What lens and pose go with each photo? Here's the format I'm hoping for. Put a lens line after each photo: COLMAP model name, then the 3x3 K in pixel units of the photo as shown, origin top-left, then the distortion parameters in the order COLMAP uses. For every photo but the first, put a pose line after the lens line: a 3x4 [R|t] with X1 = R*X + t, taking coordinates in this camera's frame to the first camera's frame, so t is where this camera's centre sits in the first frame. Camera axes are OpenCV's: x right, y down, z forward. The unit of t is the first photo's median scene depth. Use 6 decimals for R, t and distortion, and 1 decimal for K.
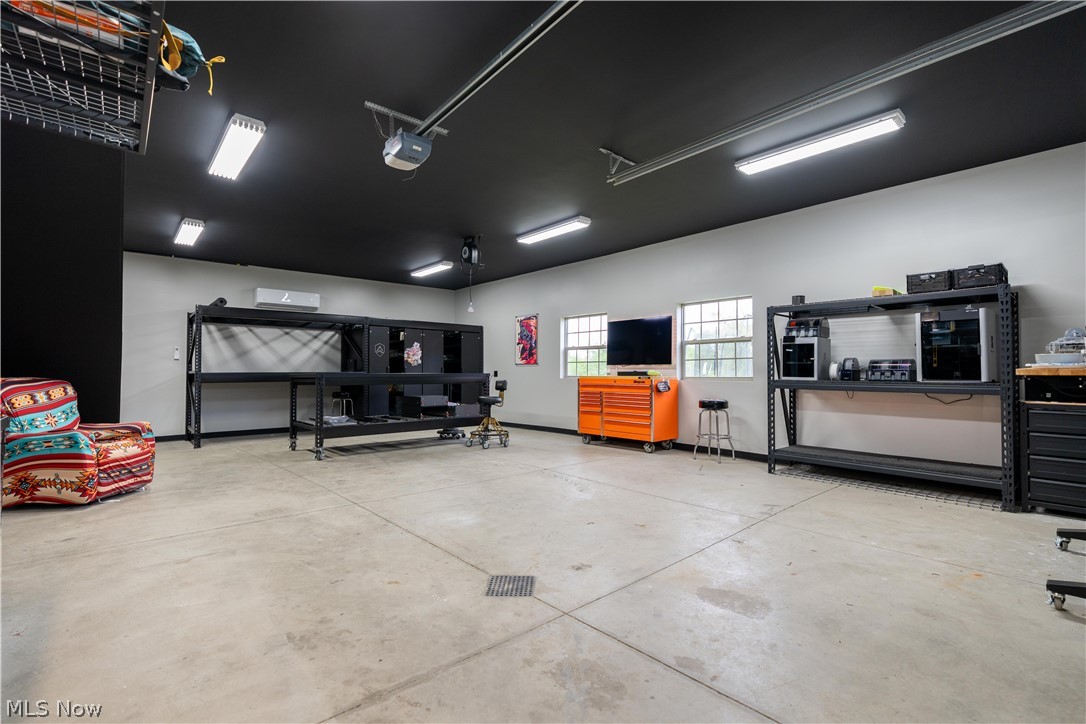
lens RADIAL K [[484.7, 0, 542.3], [0, 484.7, 366.6], [0, 0, 1]] dist [-0.002145, -0.000100]
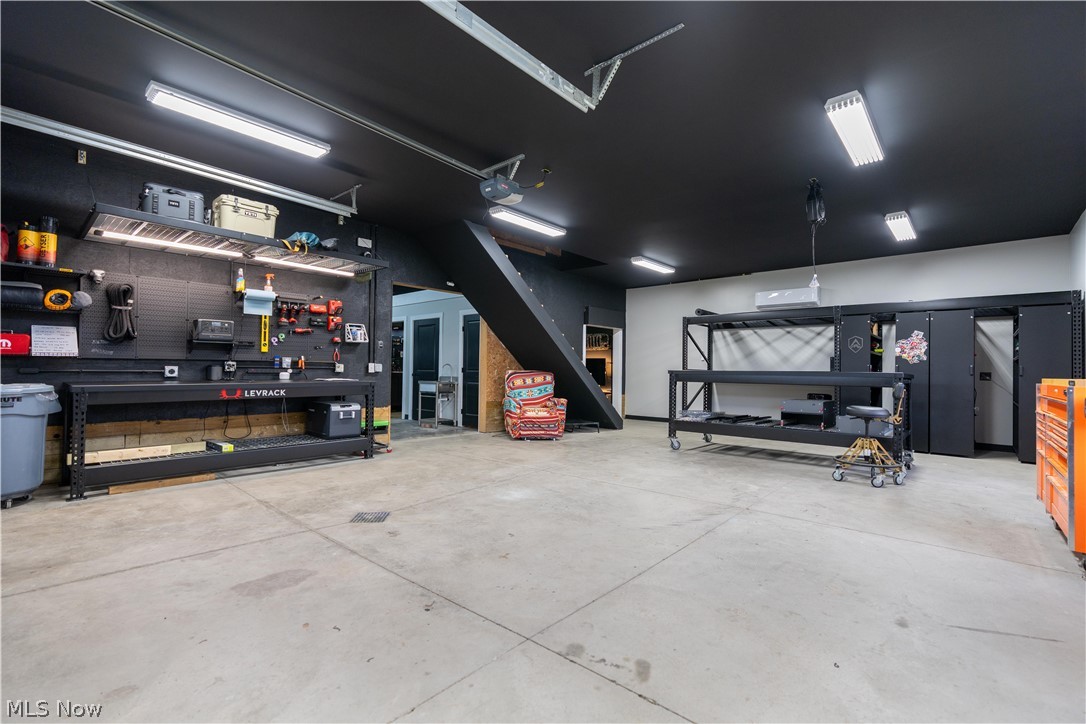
lens RADIAL K [[484.7, 0, 542.3], [0, 484.7, 366.6], [0, 0, 1]] dist [-0.002145, -0.000100]
pose [[0.120603, -0.007242, -0.992674, 0.528026], [-0.002966, 0.999966, -0.007656, 0.013729], [0.992696, 0.003868, 0.120577, 0.512437]]
